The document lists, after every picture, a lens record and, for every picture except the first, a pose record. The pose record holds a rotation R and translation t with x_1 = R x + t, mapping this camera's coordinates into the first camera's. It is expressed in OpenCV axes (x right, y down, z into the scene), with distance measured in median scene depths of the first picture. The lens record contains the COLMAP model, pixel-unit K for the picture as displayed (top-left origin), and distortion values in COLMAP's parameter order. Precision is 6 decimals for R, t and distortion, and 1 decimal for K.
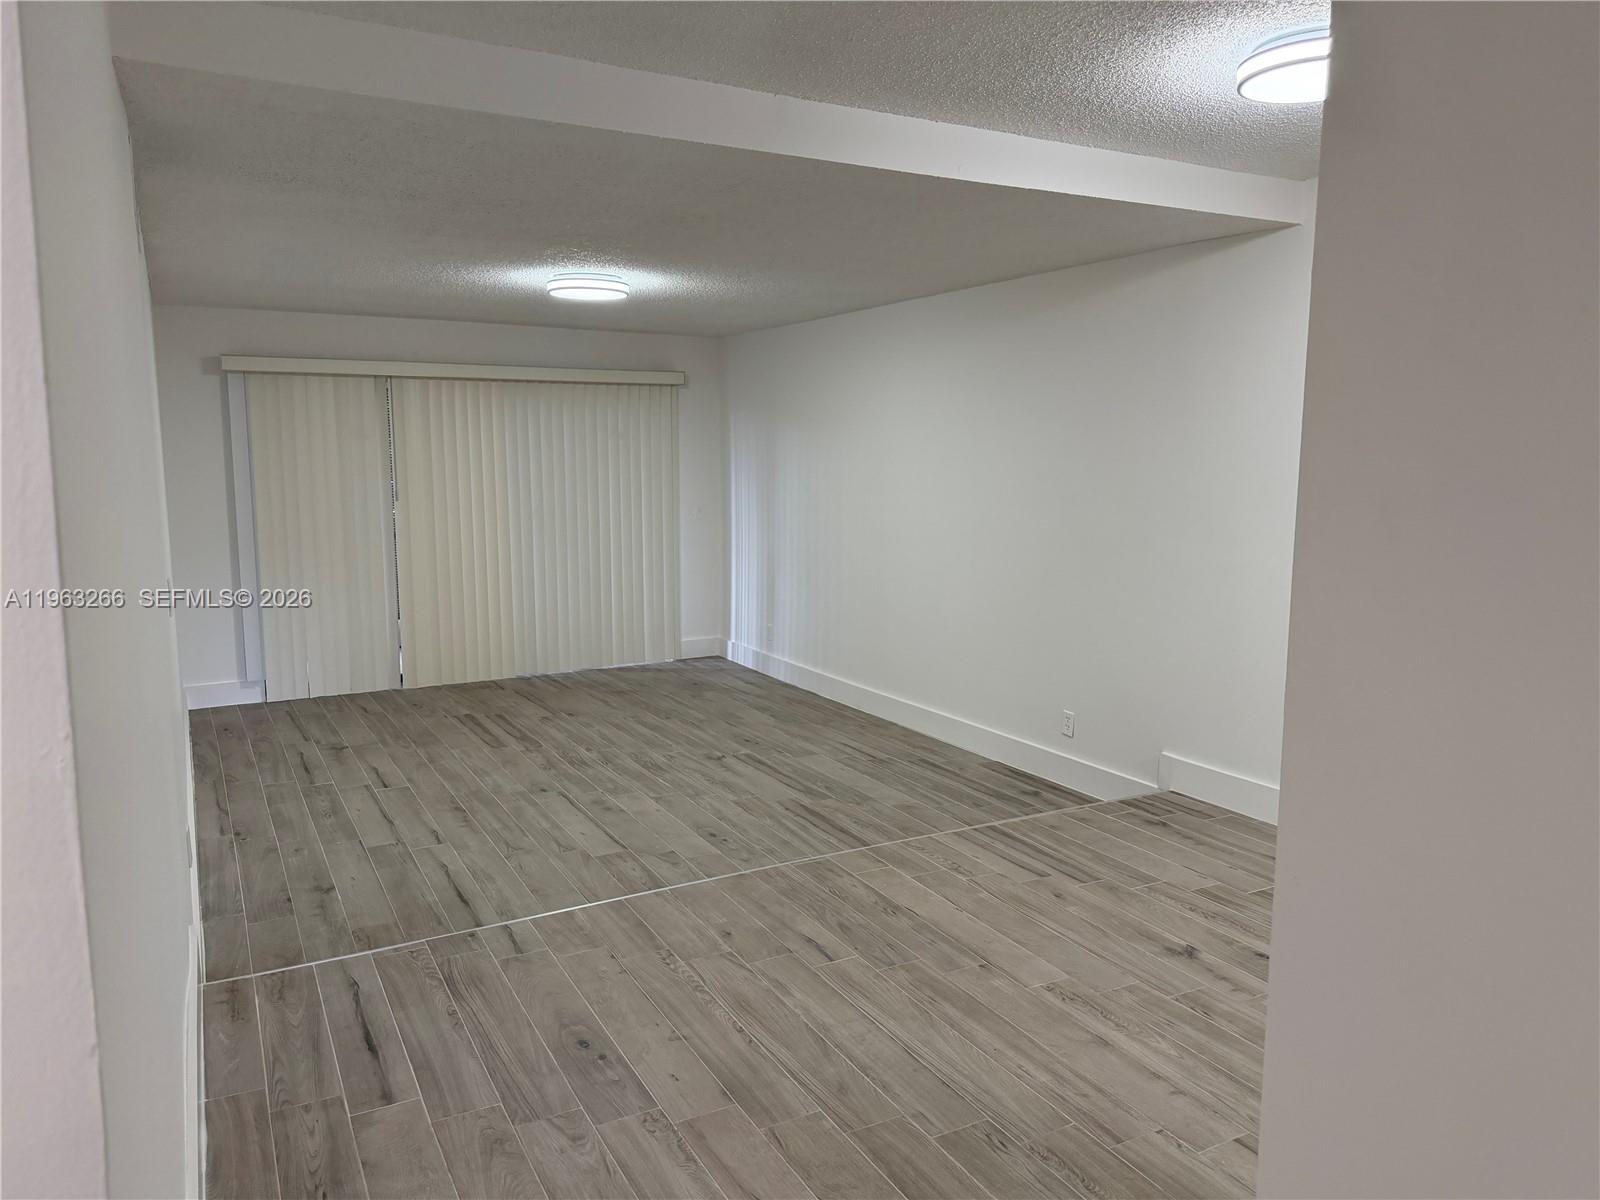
lens RADIAL K [[1110.9, 0, 800.0], [0, 1110.9, 600.0], [0, 0, 1]] dist [0.130334, -0.188237]
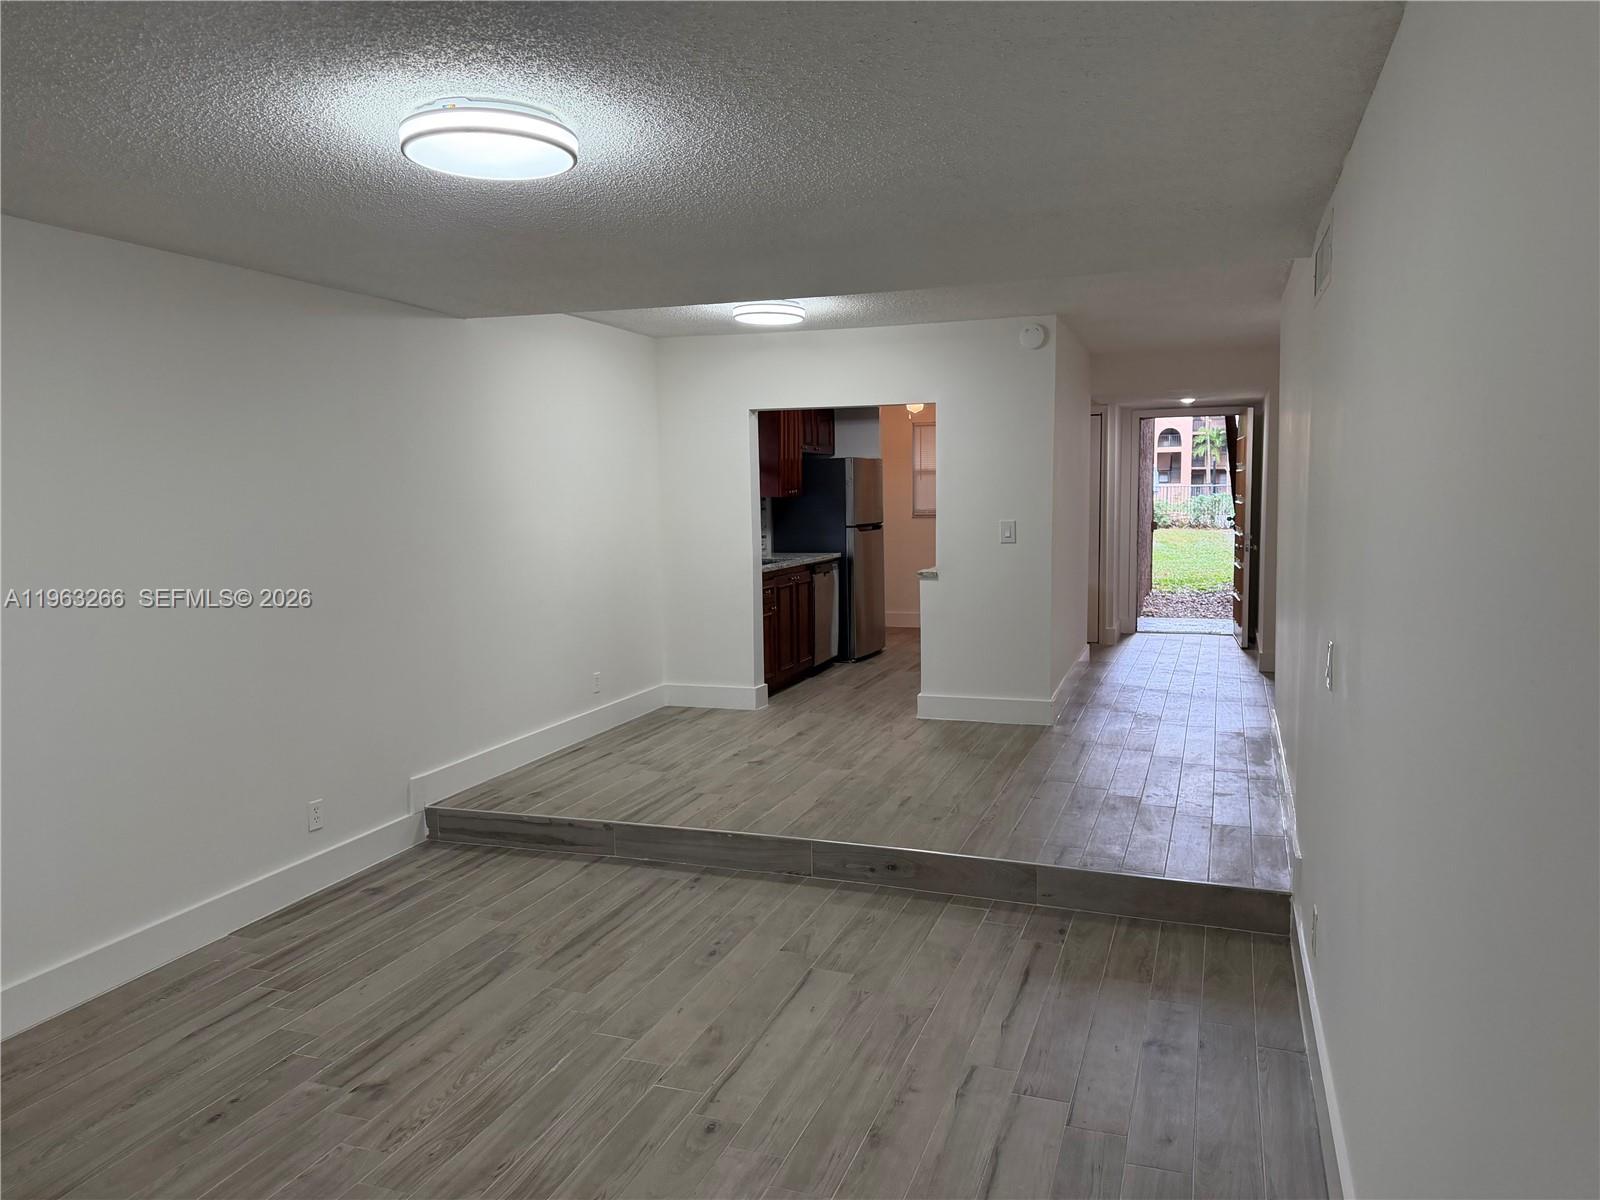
lens RADIAL K [[1110.9, 0, 800.0], [0, 1110.9, 600.0], [0, 0, 1]] dist [0.130334, -0.188237]
pose [[-0.654176, -0.070052, 0.753091, -0.672655], [0.115134, 0.974874, 0.190693, -0.180255], [-0.747528, 0.211453, -0.629674, 1.311474]]
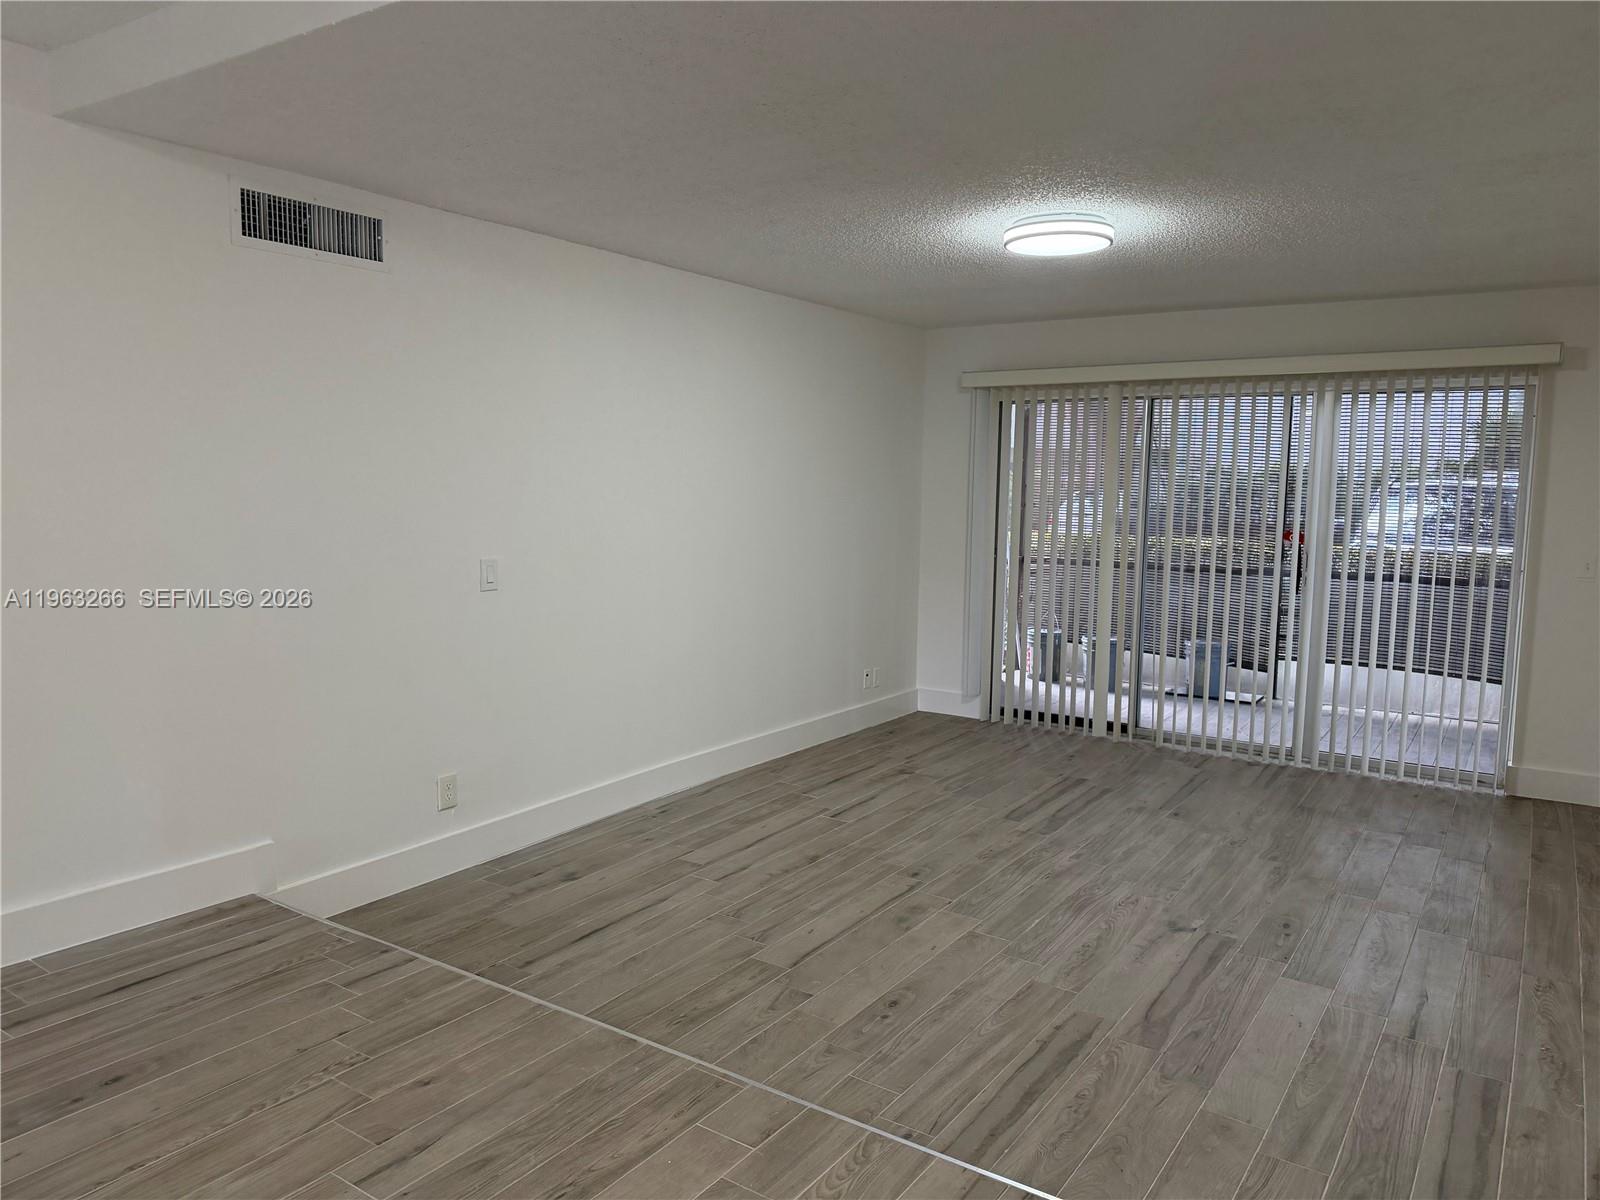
lens RADIAL K [[1110.9, 0, 800.0], [0, 1110.9, 600.0], [0, 0, 1]] dist [0.130334, -0.188237]
pose [[0.457157, 0.104636, -0.883209, 0.446136], [-0.133617, 0.989865, 0.048110, -0.056822], [0.879291, 0.096018, 0.466505, 0.555602]]
